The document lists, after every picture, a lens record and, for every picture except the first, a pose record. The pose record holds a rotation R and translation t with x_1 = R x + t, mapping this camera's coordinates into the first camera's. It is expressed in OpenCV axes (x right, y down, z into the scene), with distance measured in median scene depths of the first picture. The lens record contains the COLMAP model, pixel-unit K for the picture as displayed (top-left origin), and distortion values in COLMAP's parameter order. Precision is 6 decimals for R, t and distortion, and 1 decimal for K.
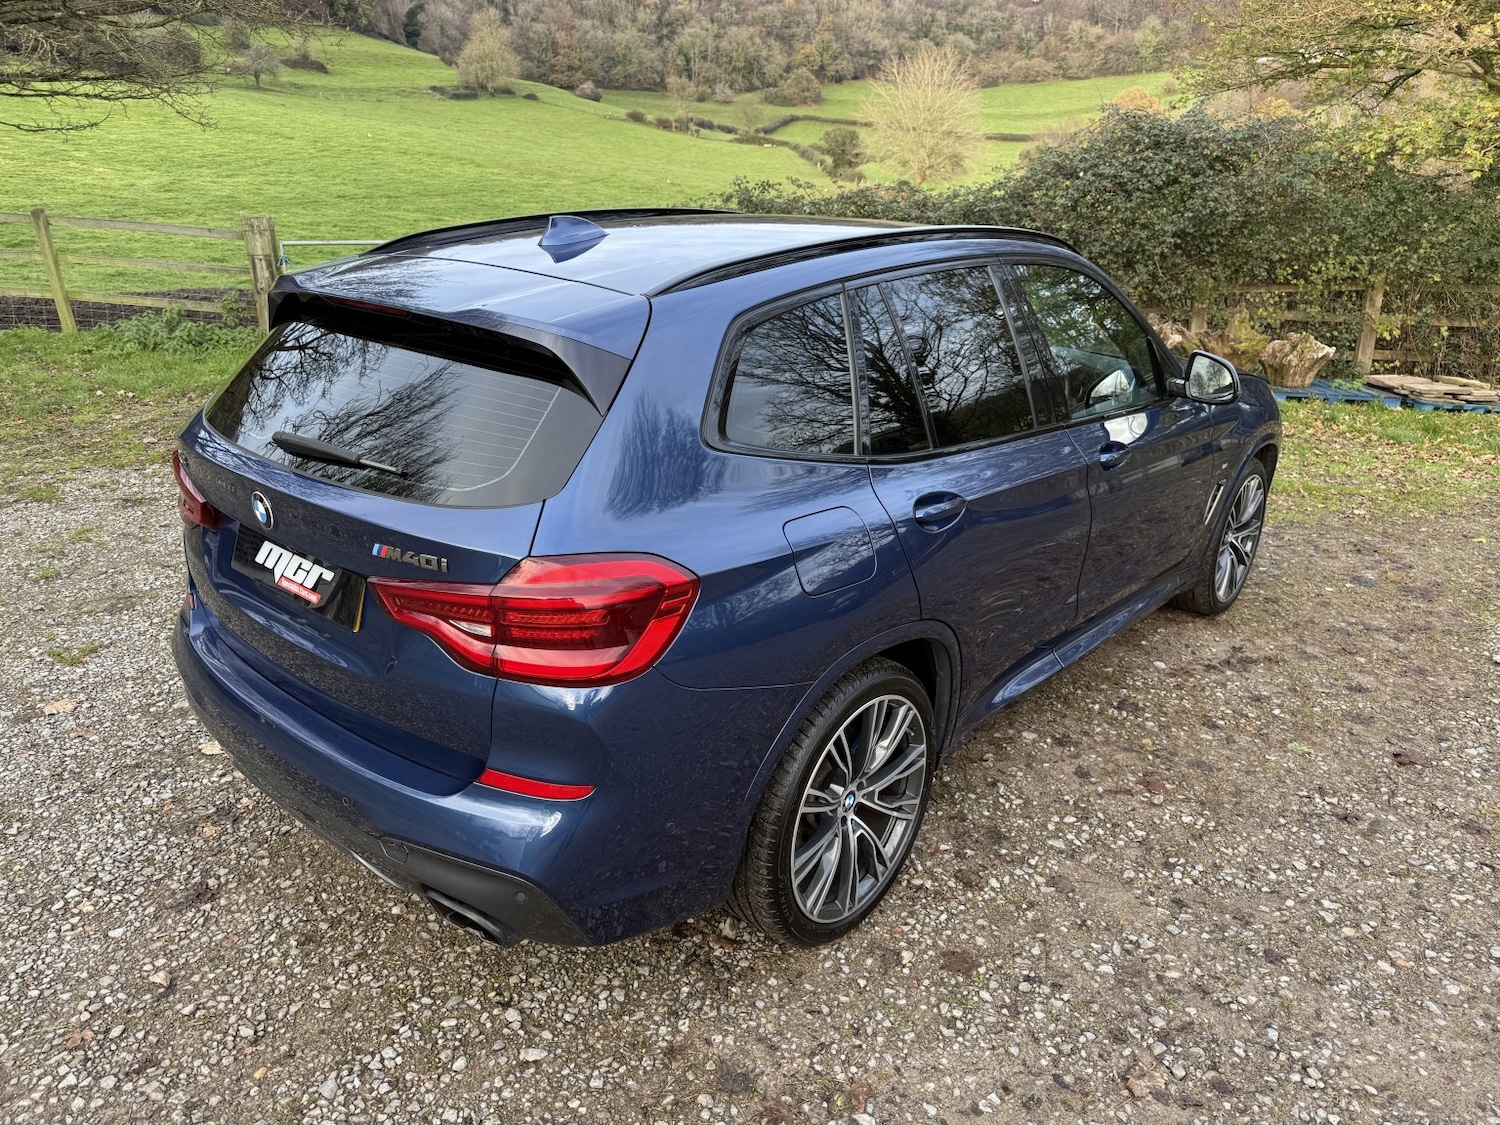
lens RADIAL K [[1059.1, 0, 759.8], [0, 1059.1, 562.7], [0, 0, 1]] dist [0.016072, -0.019556]
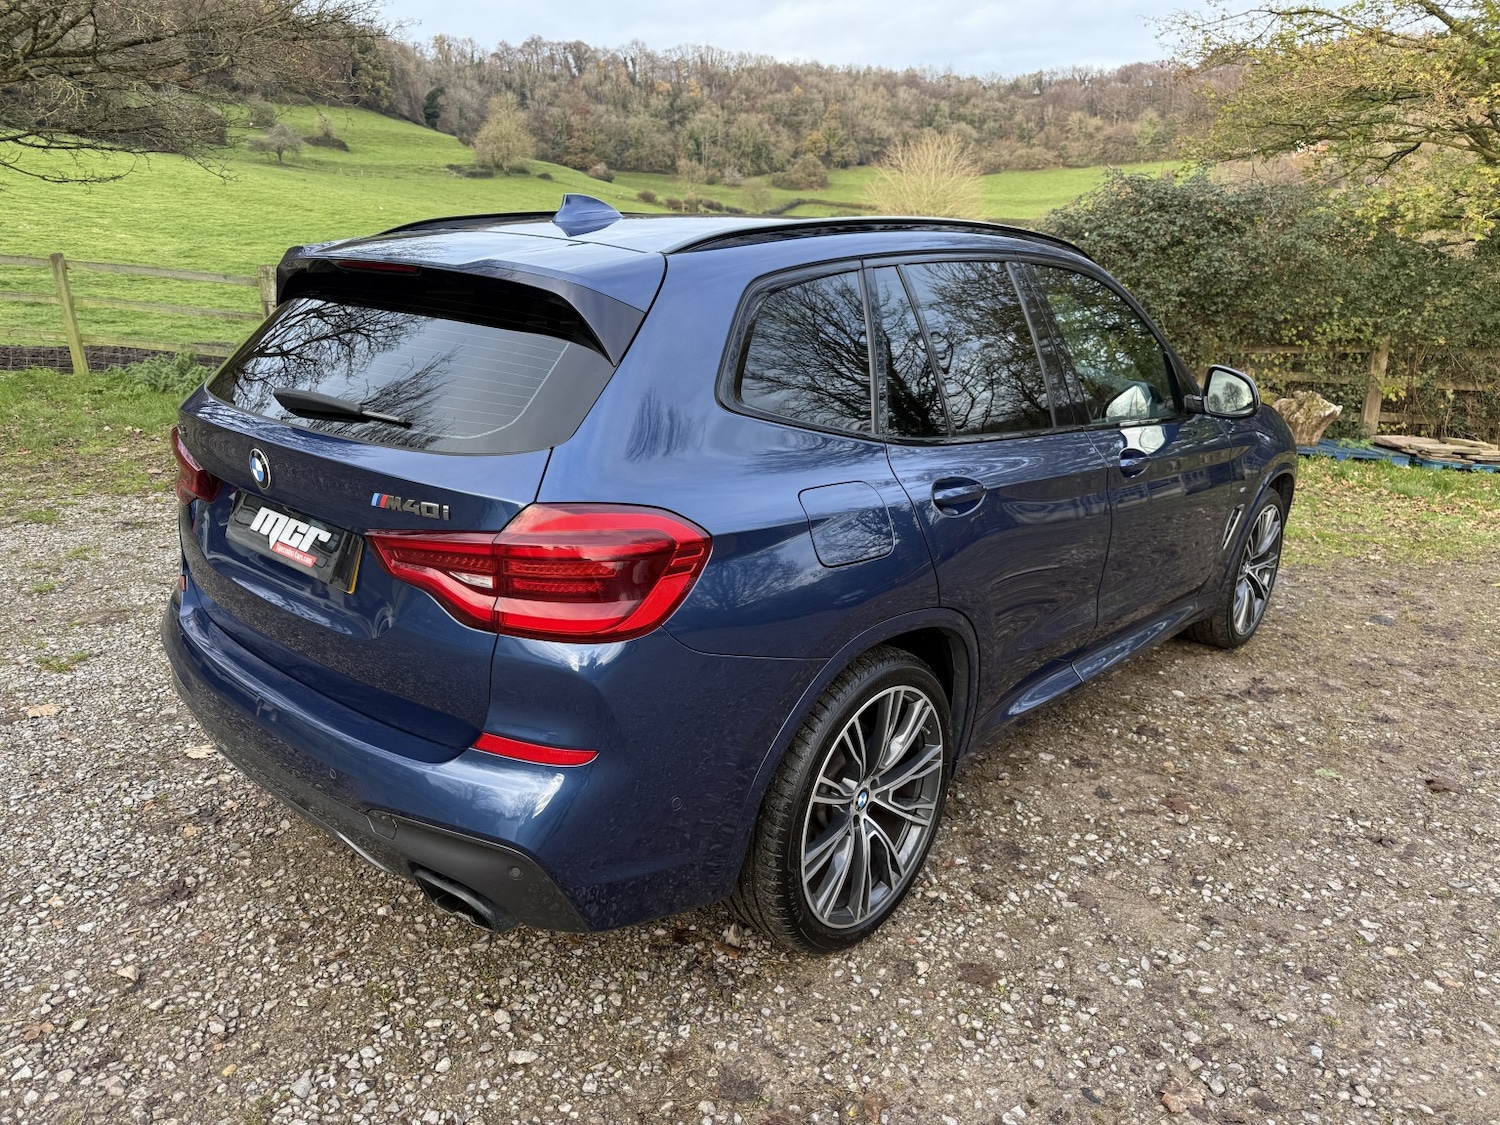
lens RADIAL K [[1059.1, 0, 756.8], [0, 1059.1, 564.5], [0, 0, 1]] dist [0.016072, -0.019556]
pose [[0.999866, 0.015758, -0.004332, -0.002454], [-0.016010, 0.997686, -0.066076, 0.020646], [0.003281, 0.066136, 0.997805, 0.009768]]
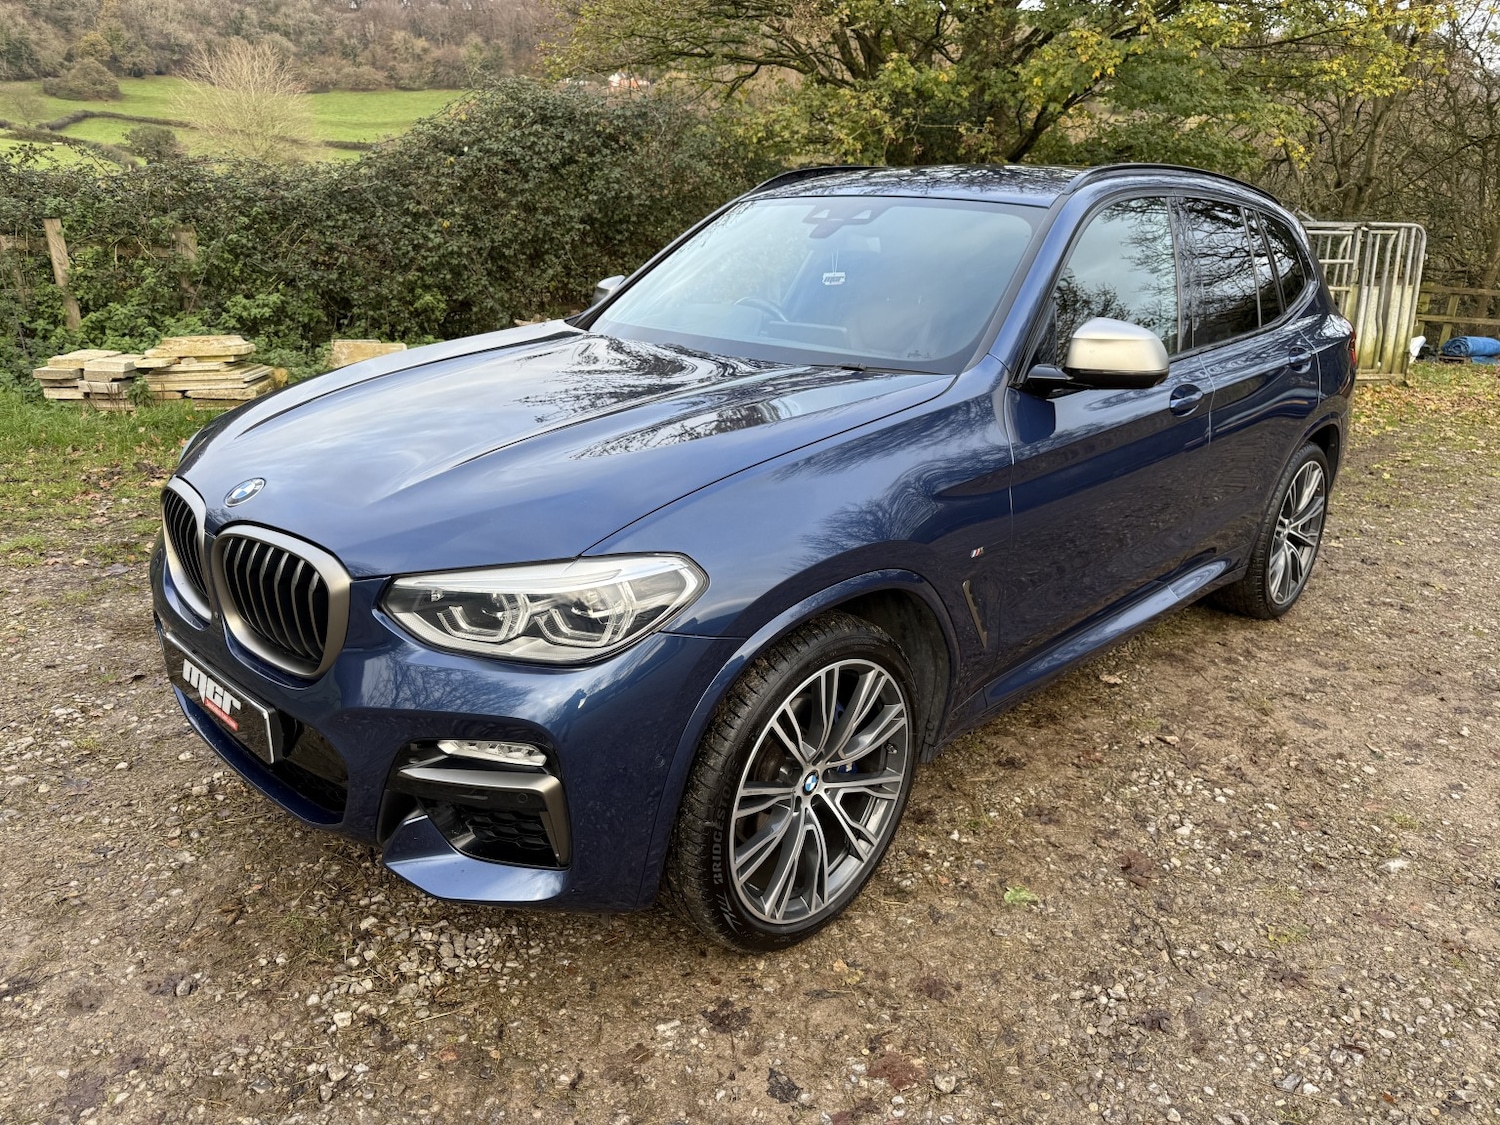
lens RADIAL K [[1059.1, 0, 748.4], [0, 1059.1, 559.1], [0, 0, 1]] dist [0.016072, -0.019556]
pose [[0.851363, -0.157888, 0.500252, 0.018824], [0.164110, 0.985927, 0.031880, -0.033385], [-0.498245, 0.054955, 0.865293, 0.174547]]
